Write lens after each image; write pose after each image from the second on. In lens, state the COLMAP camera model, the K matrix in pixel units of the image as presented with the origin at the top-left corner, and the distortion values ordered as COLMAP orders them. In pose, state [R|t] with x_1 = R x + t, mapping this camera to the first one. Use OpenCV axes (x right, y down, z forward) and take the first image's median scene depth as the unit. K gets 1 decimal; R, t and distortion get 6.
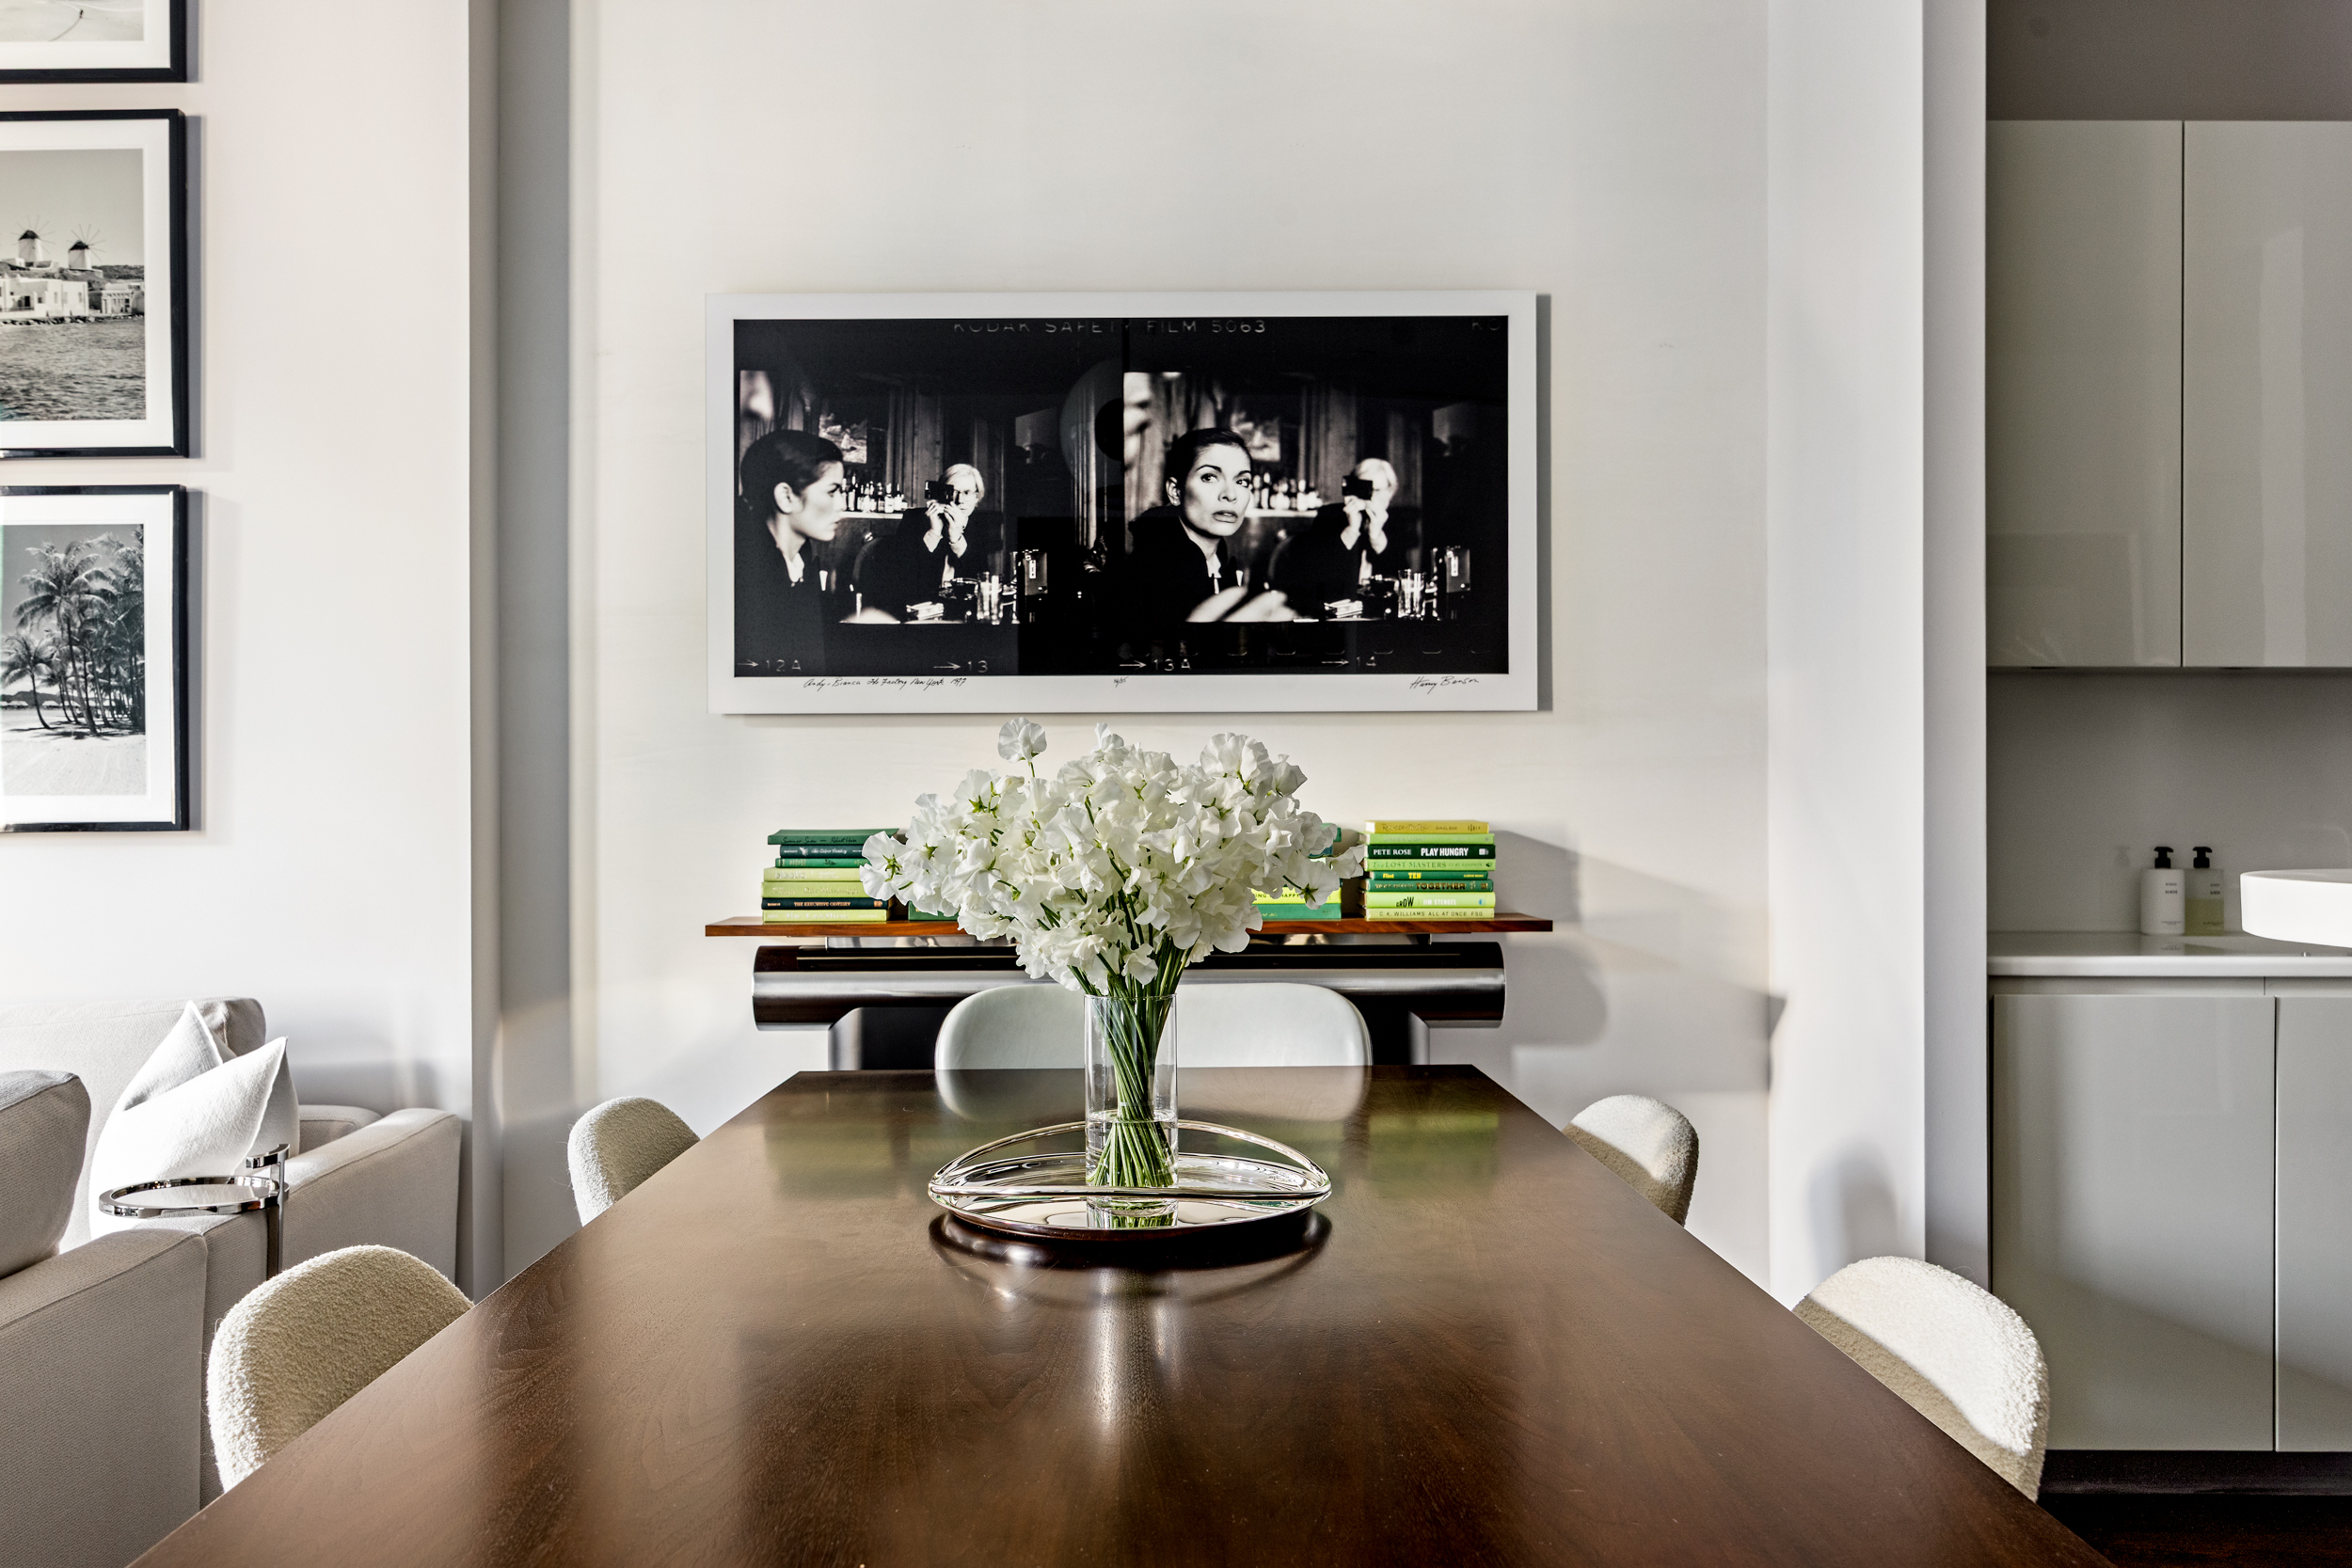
lens RADIAL K [[2018.2, 0, 1122.6], [0, 2018.2, 798.3], [0, 0, 1]] dist [0.016548, -0.021311]
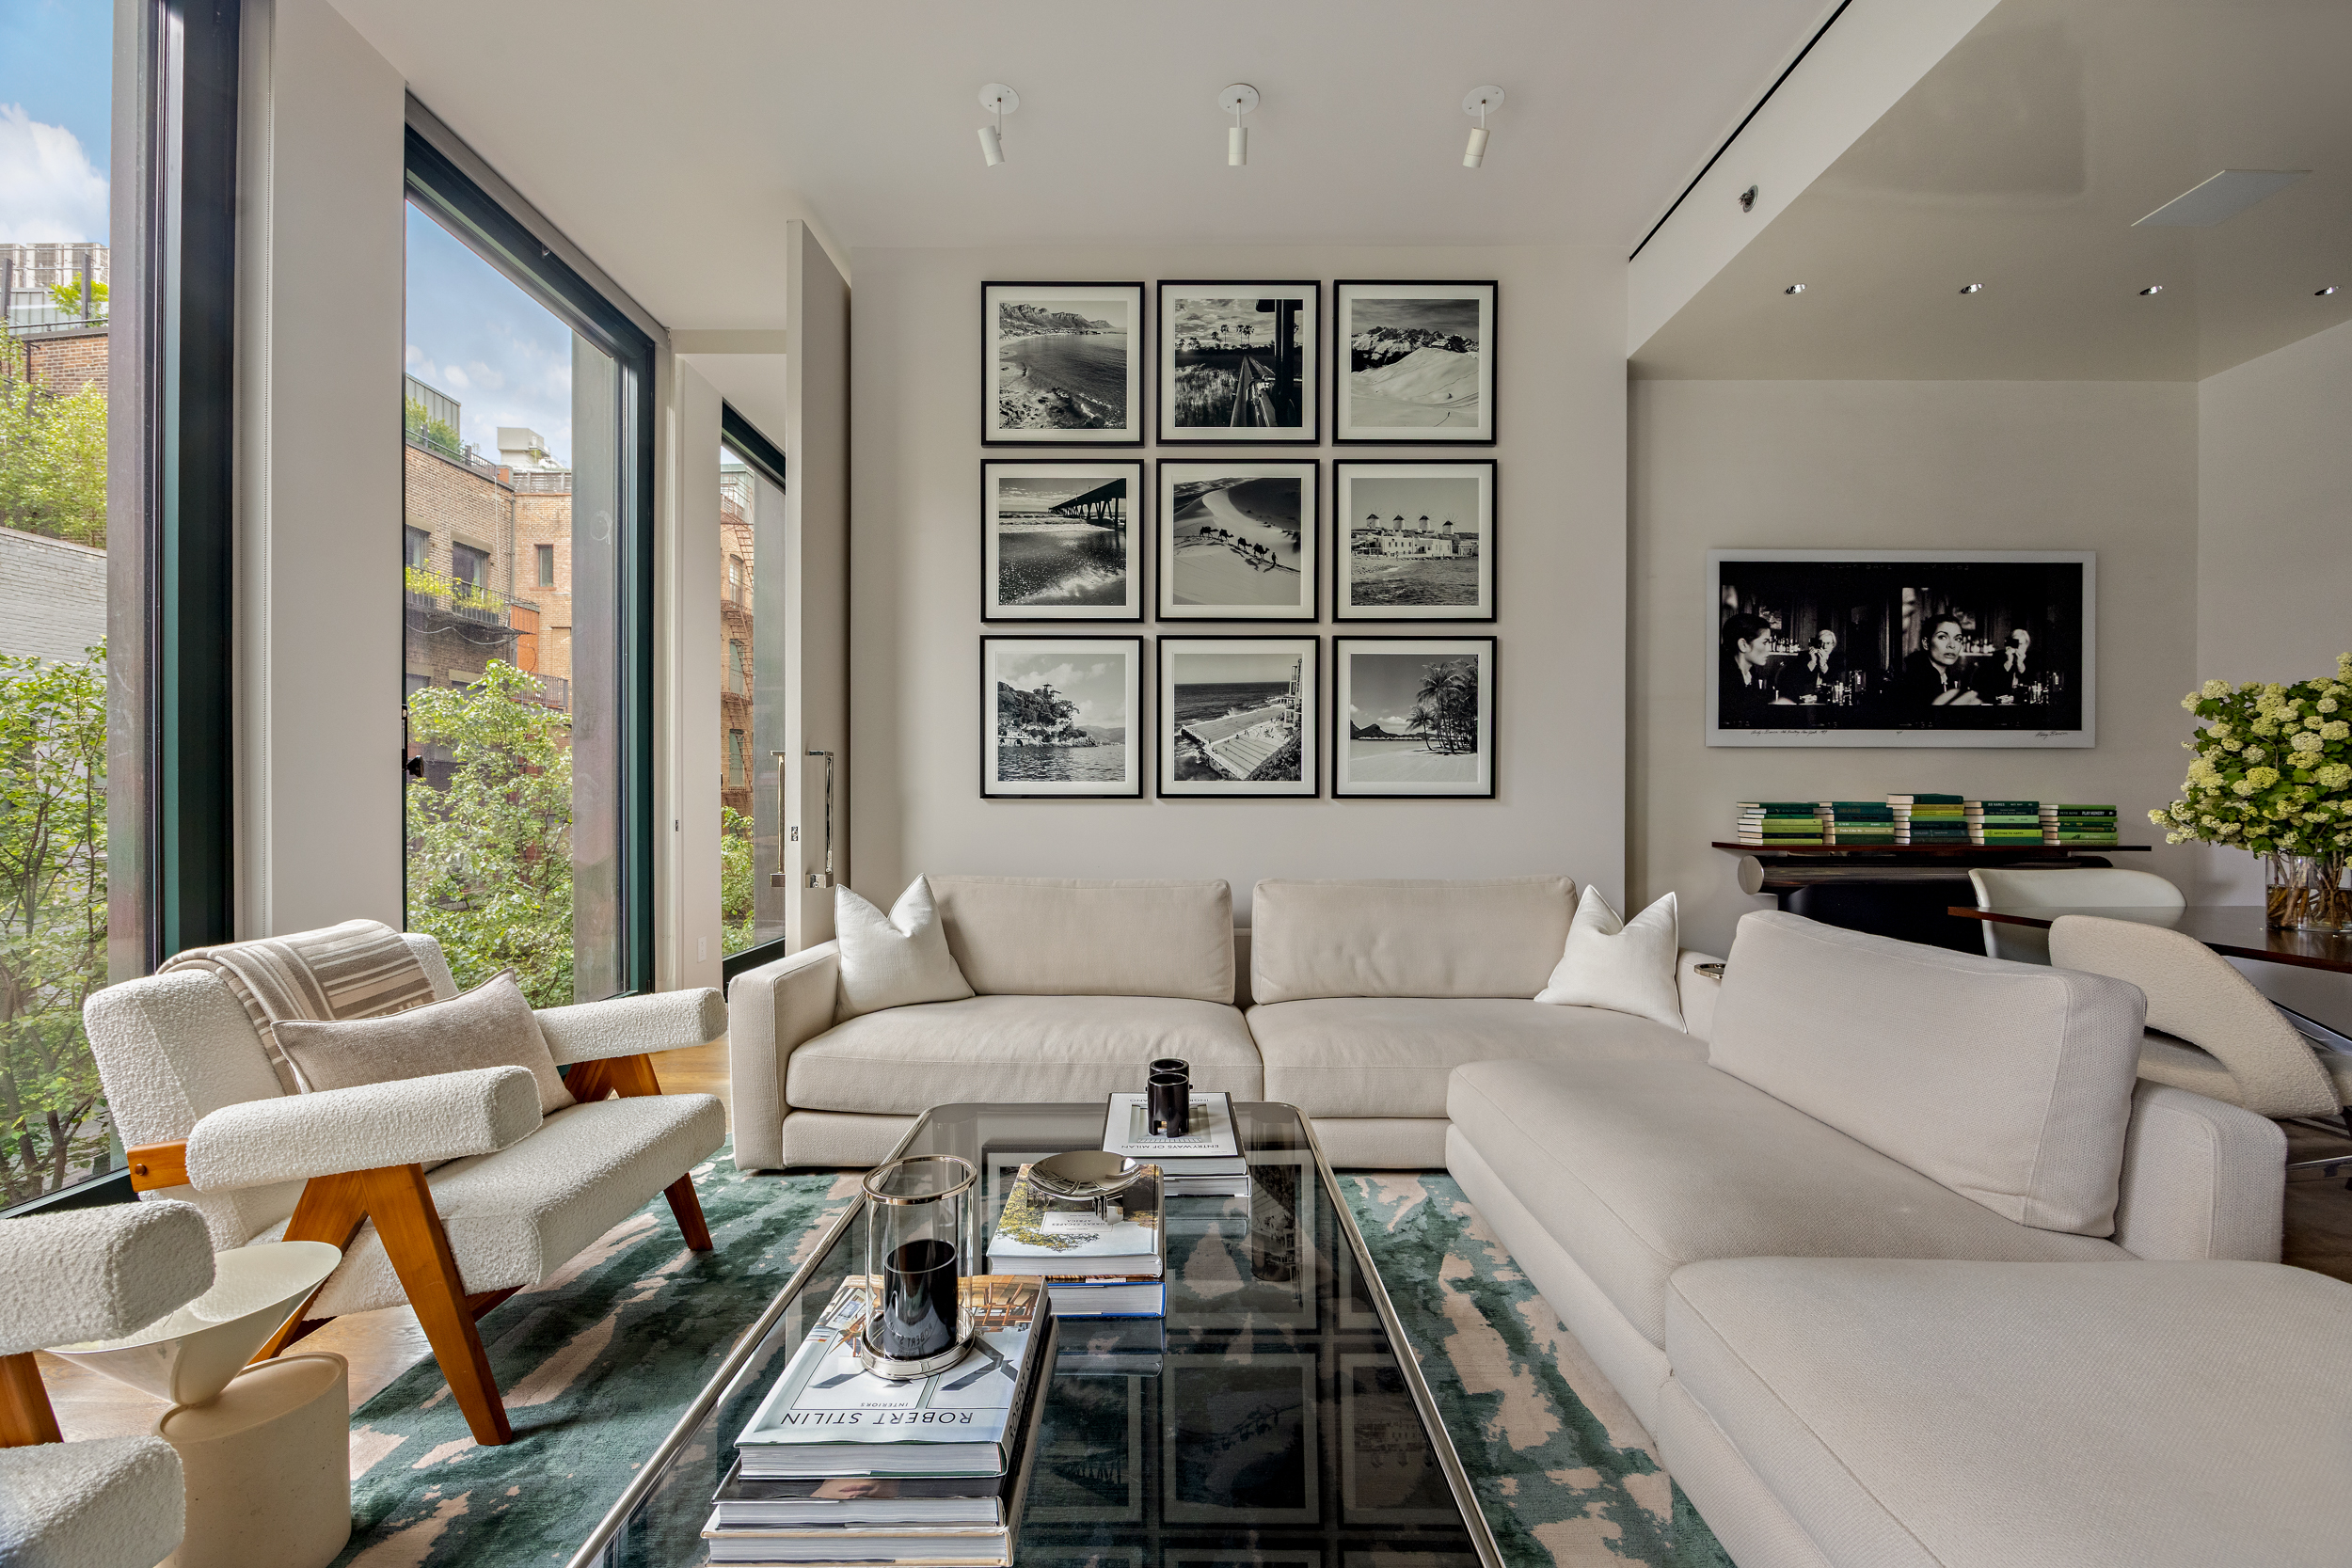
lens RADIAL K [[898.8, 0, 1174.1], [0, 898.8, 802.3], [0, 0, 1]] dist [-0.002998, 0.000419]
pose [[0.999942, 0.006556, 0.008557, -0.778550], [-0.006590, 0.999971, 0.003904, 0.017384], [-0.008531, -0.003960, 0.999956, 0.057133]]
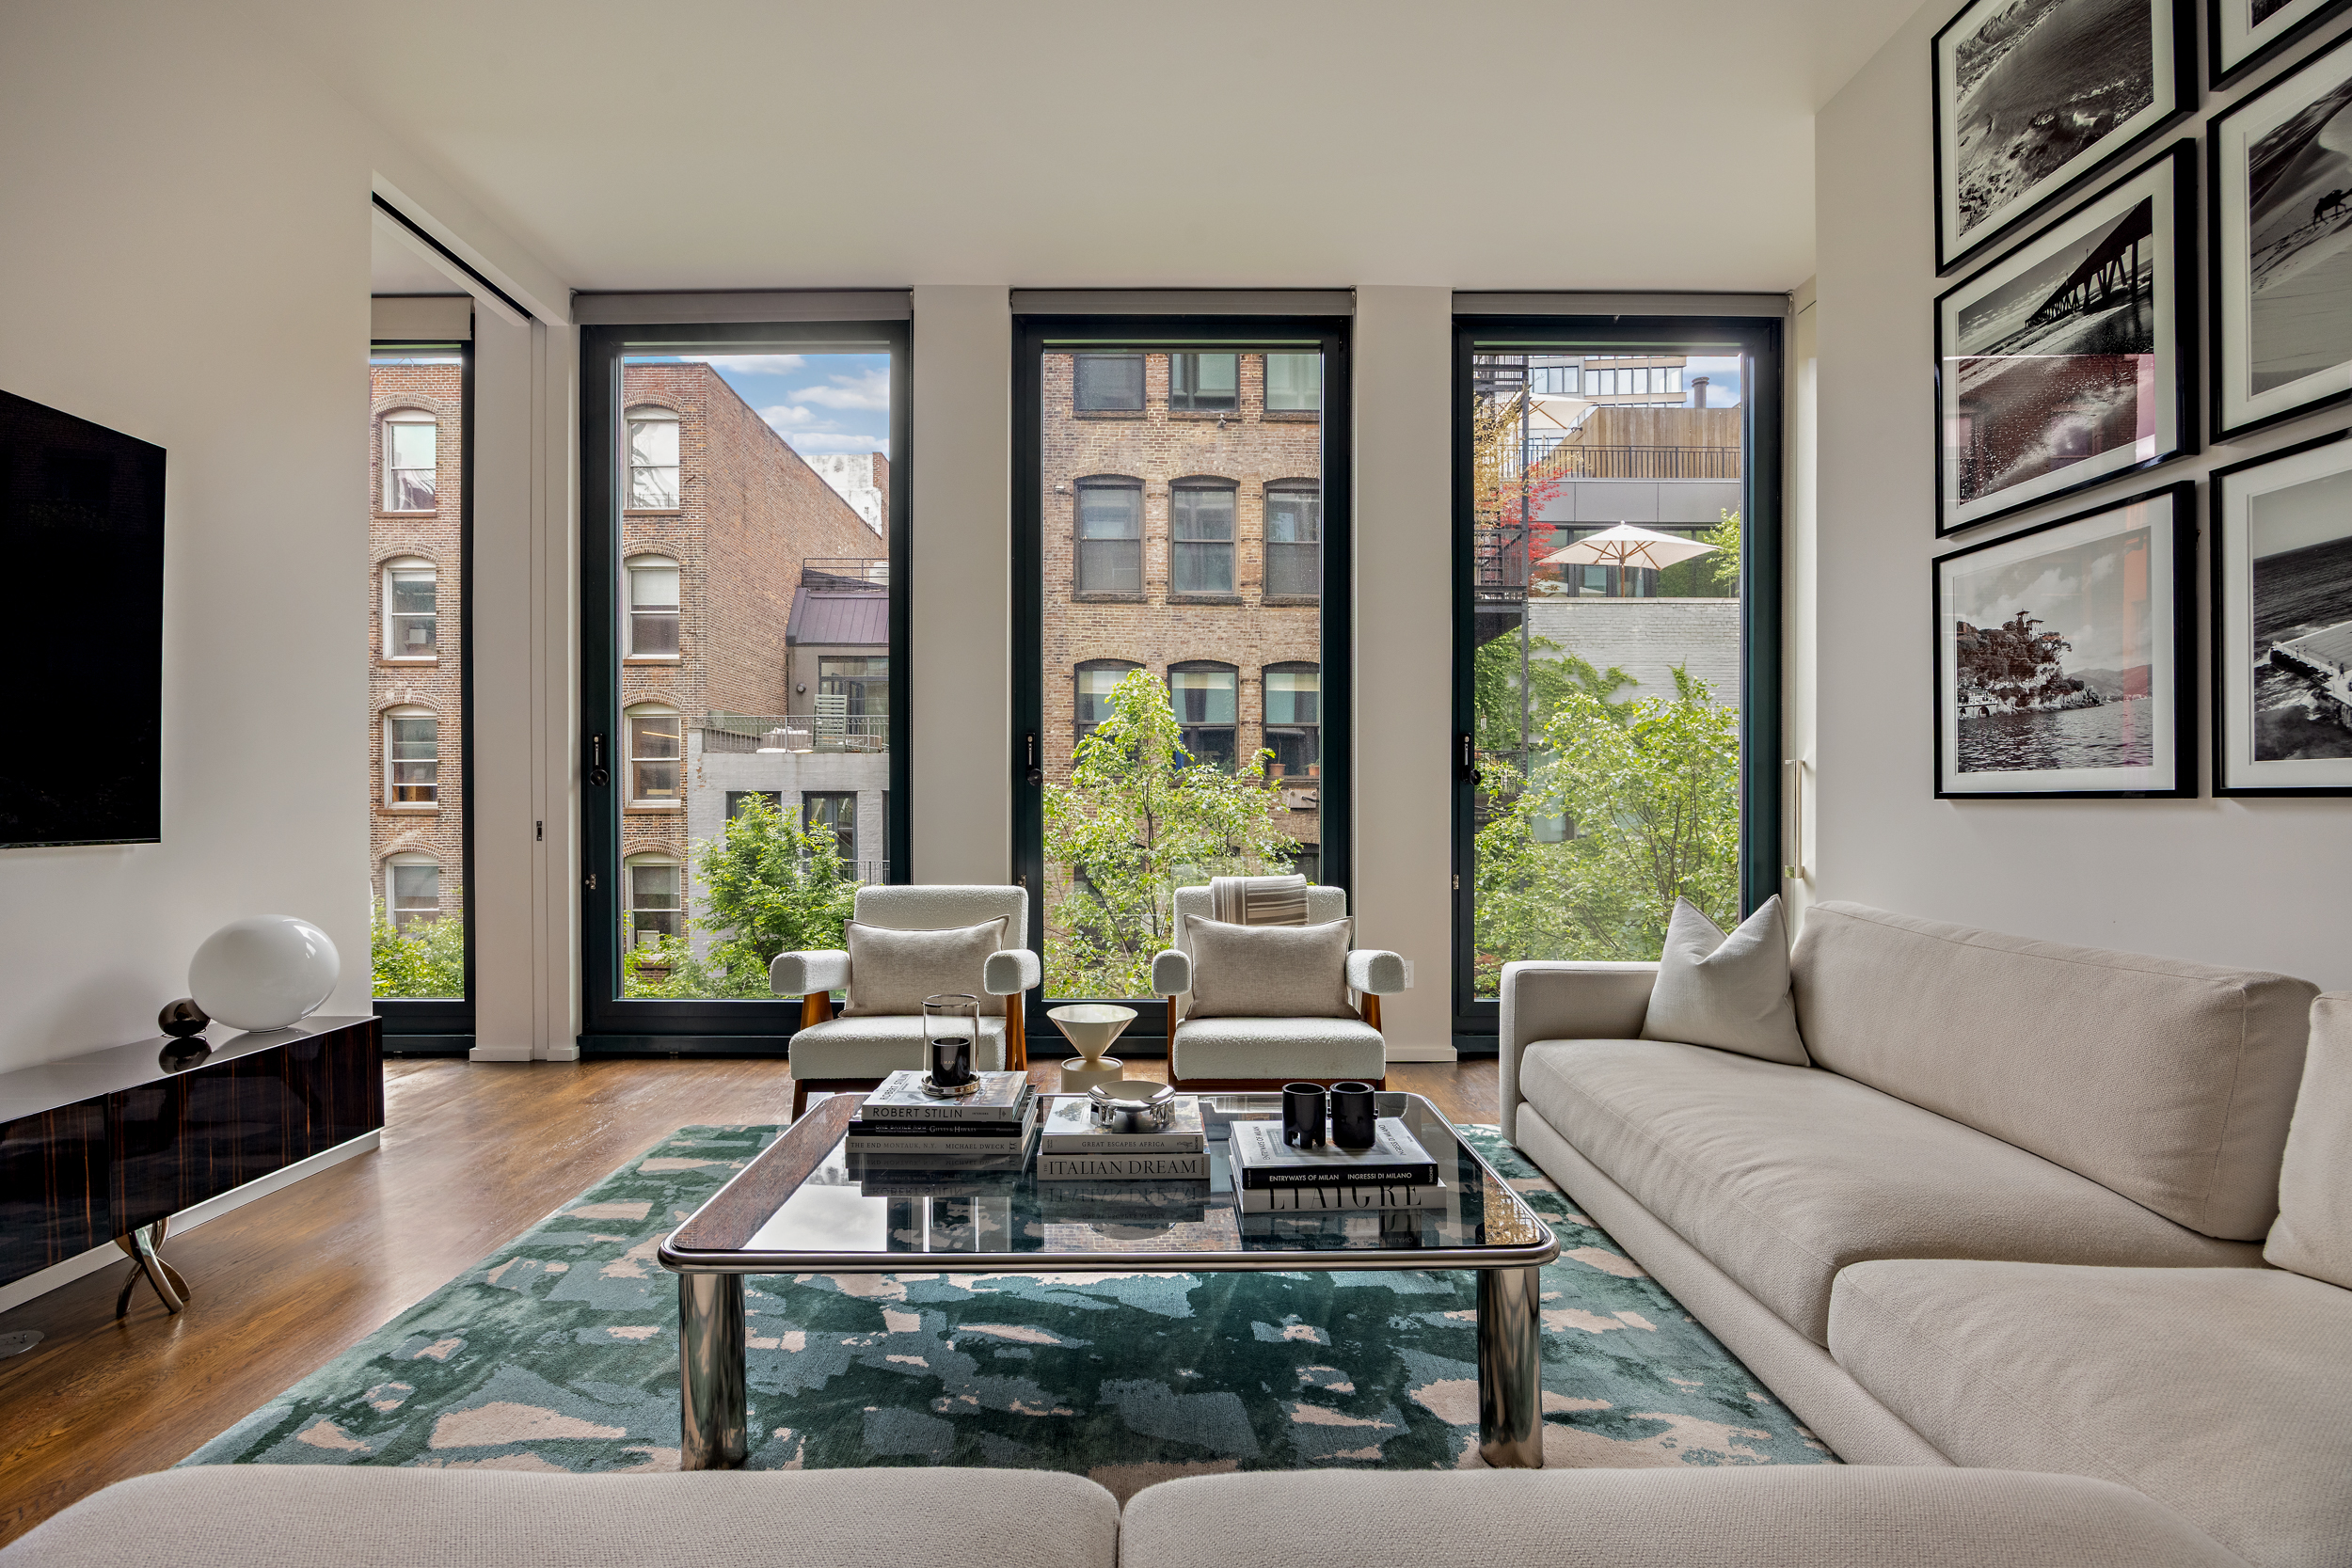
lens RADIAL K [[983.8, 0, 1156.6], [0, 983.8, 806.4], [0, 0, 1]] dist [-0.011464, 0.001176]
pose [[0.011287, 0.008975, -0.999896, -0.304062], [0.001660, 0.999958, 0.008994, 0.016258], [0.999935, -0.001761, 0.011272, 0.426566]]
